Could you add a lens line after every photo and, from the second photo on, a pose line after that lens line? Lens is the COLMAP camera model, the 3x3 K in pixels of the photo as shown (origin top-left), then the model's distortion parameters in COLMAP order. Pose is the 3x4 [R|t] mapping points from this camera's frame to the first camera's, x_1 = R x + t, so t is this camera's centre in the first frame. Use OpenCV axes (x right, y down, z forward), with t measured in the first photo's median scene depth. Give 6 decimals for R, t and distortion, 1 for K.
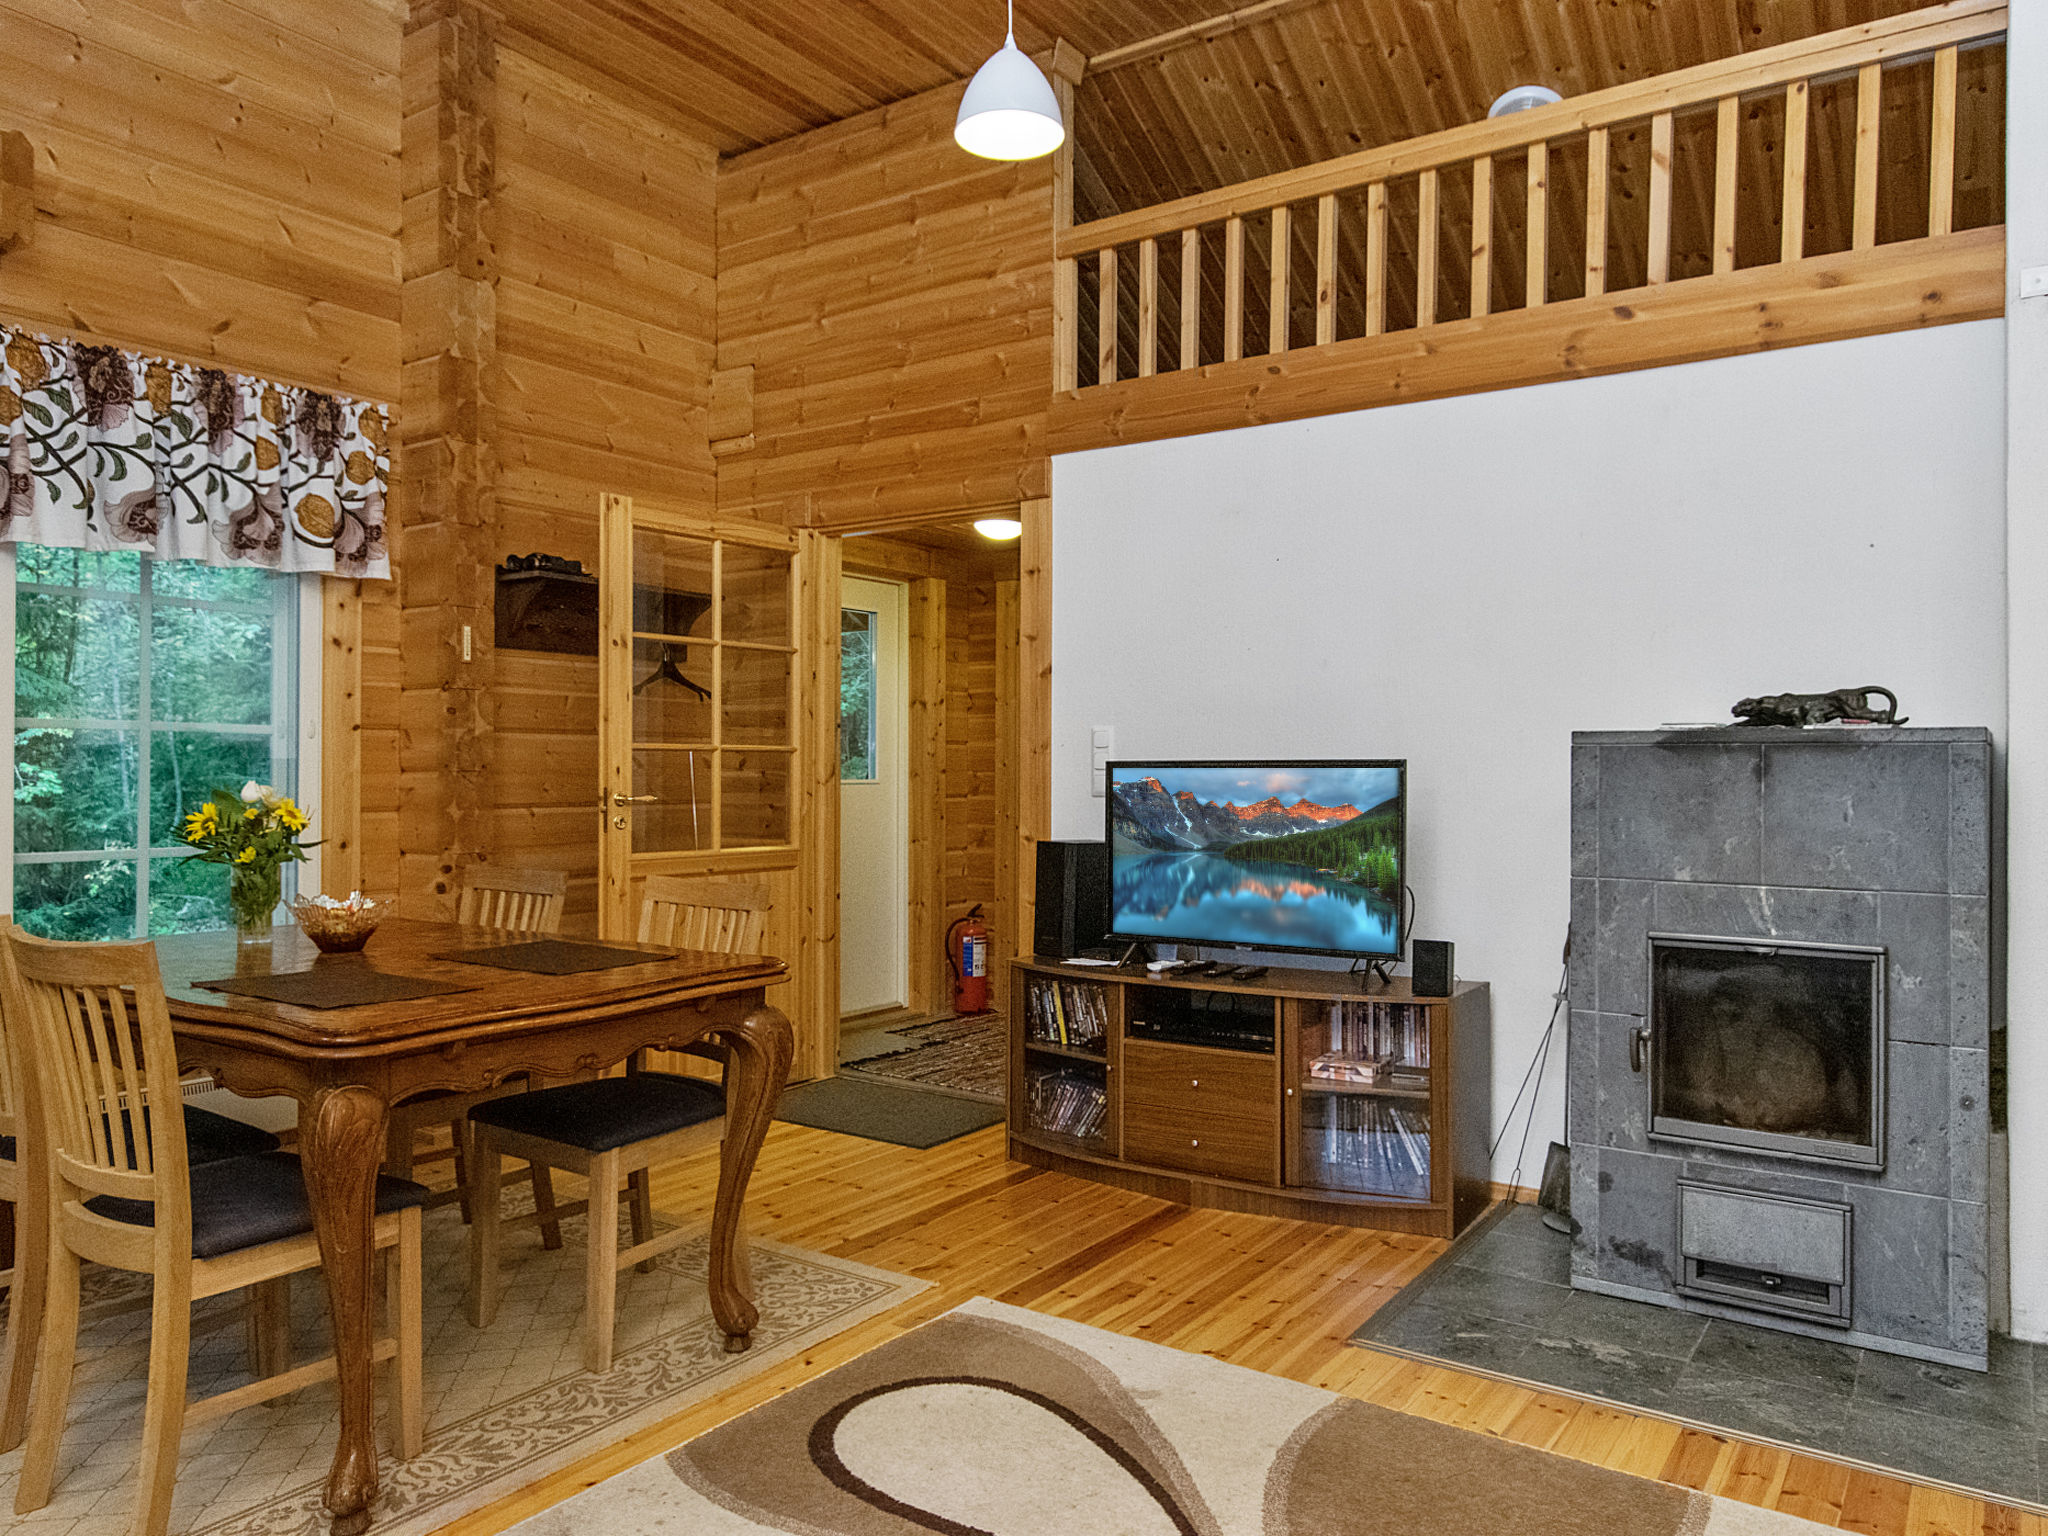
lens RADIAL K [[1449.5, 0, 1036.8], [0, 1449.5, 750.7], [0, 0, 1]] dist [0.004211, 0.002276]
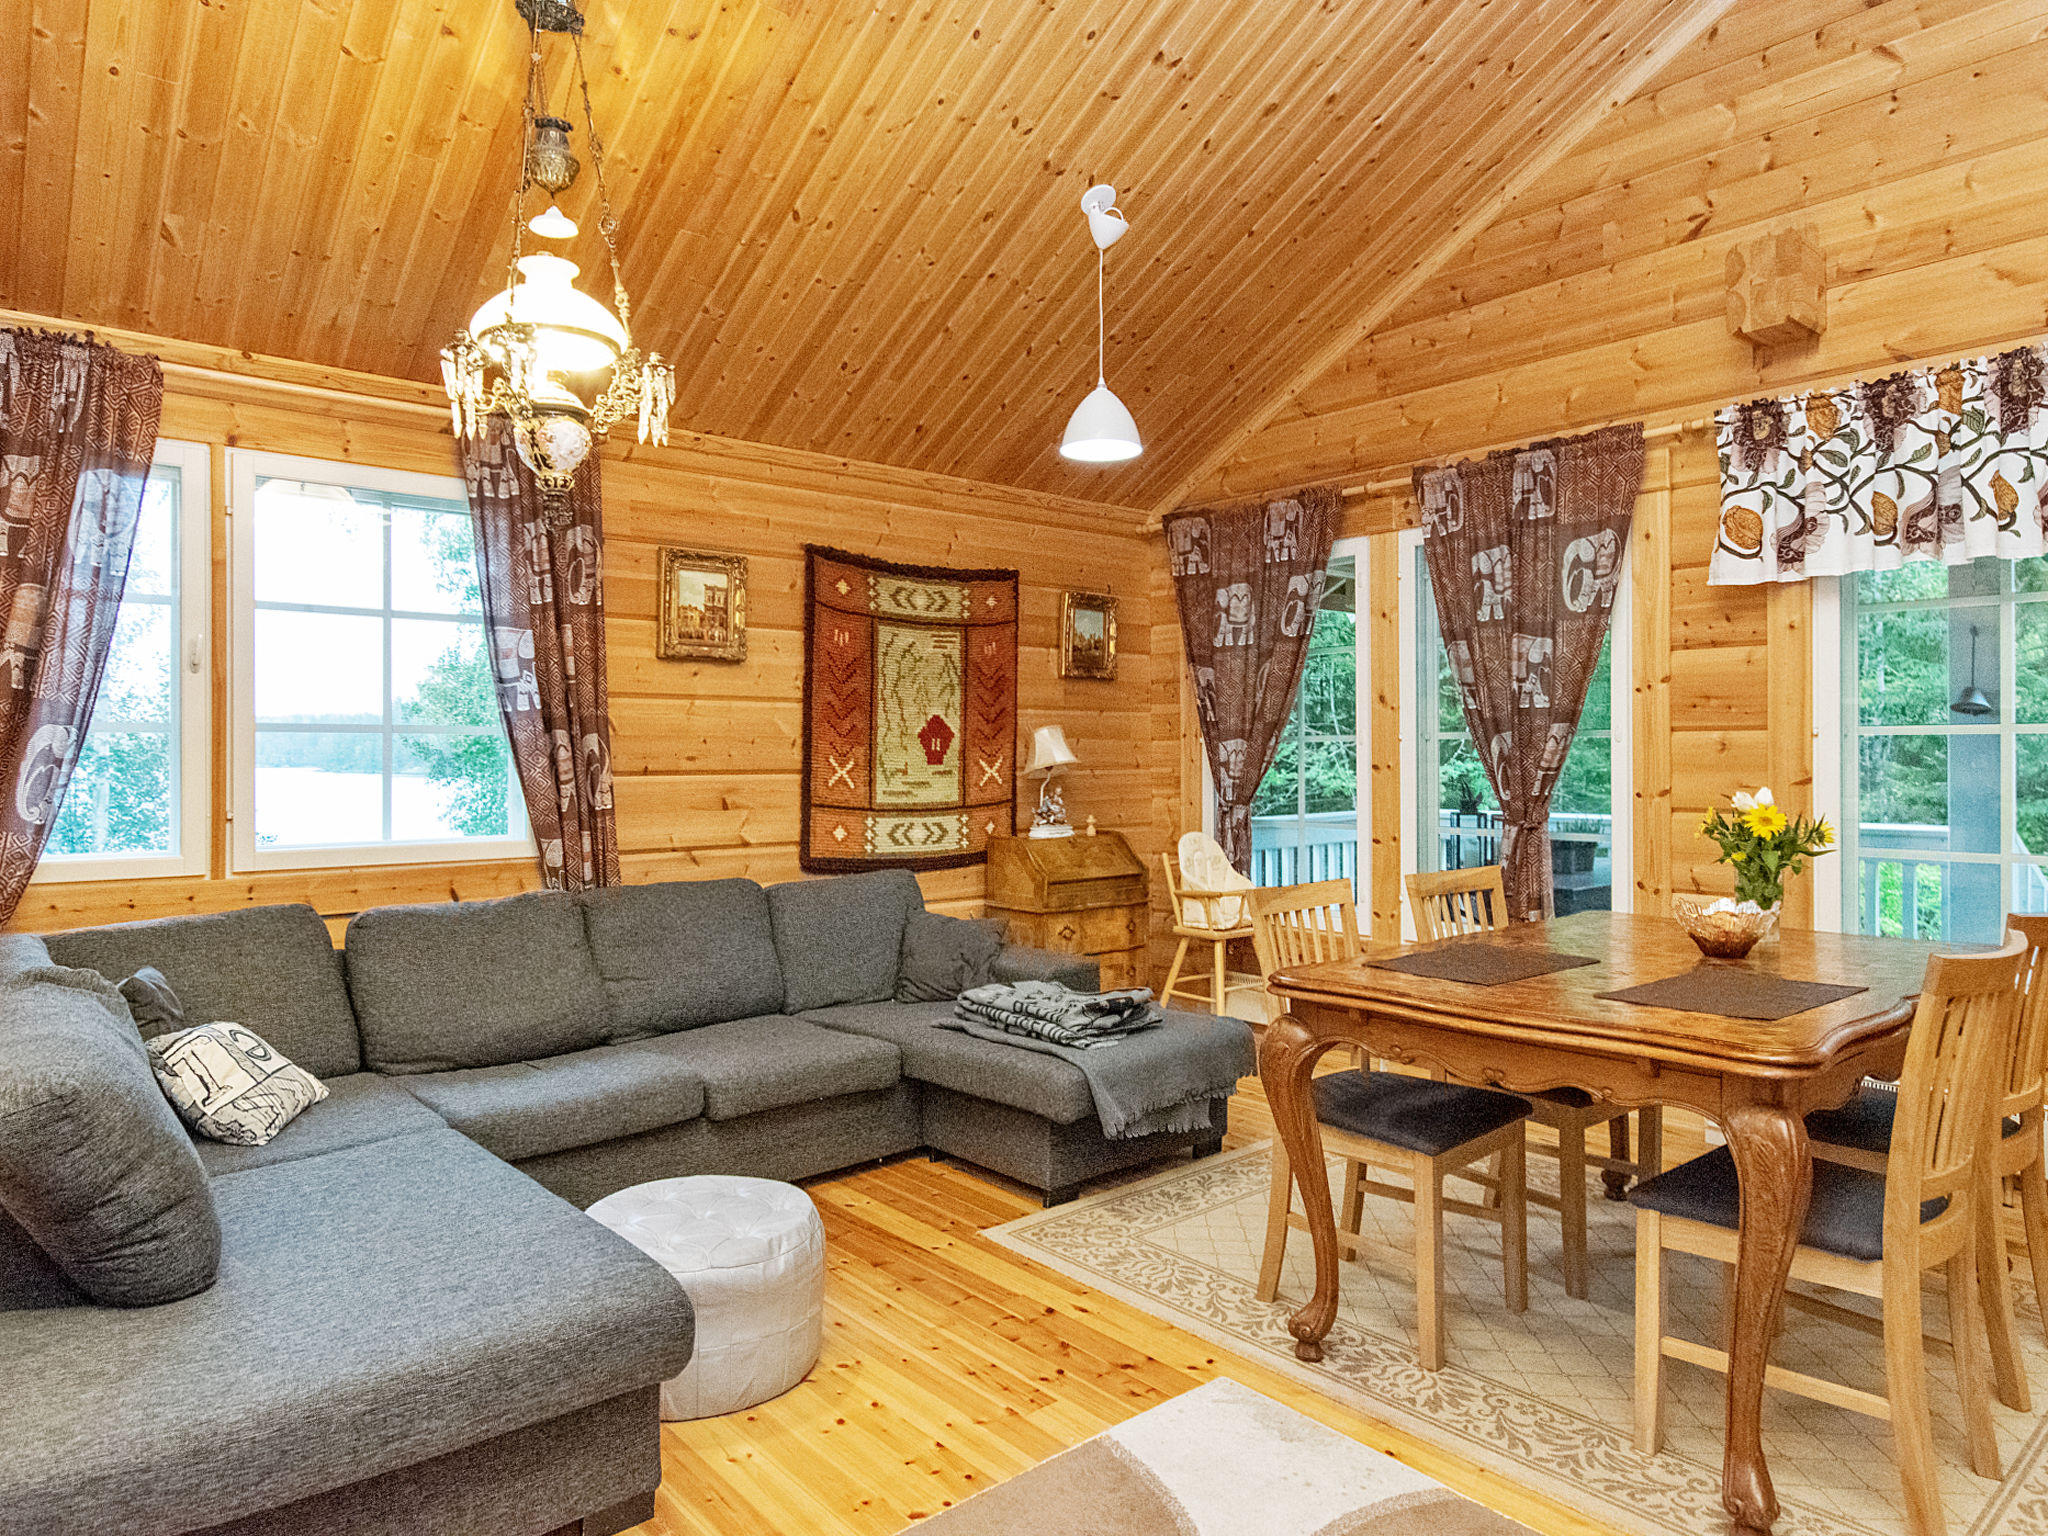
lens RADIAL K [[1277.4, 0, 1026.1], [0, 1277.4, 774.1], [0, 0, 1]] dist [-0.032201, -0.002136]
pose [[-0.301751, 0.012331, -0.953307, 0.437582], [0.017652, 0.999817, 0.007346, -0.004807], [0.953223, -0.014611, -0.301914, 0.691571]]
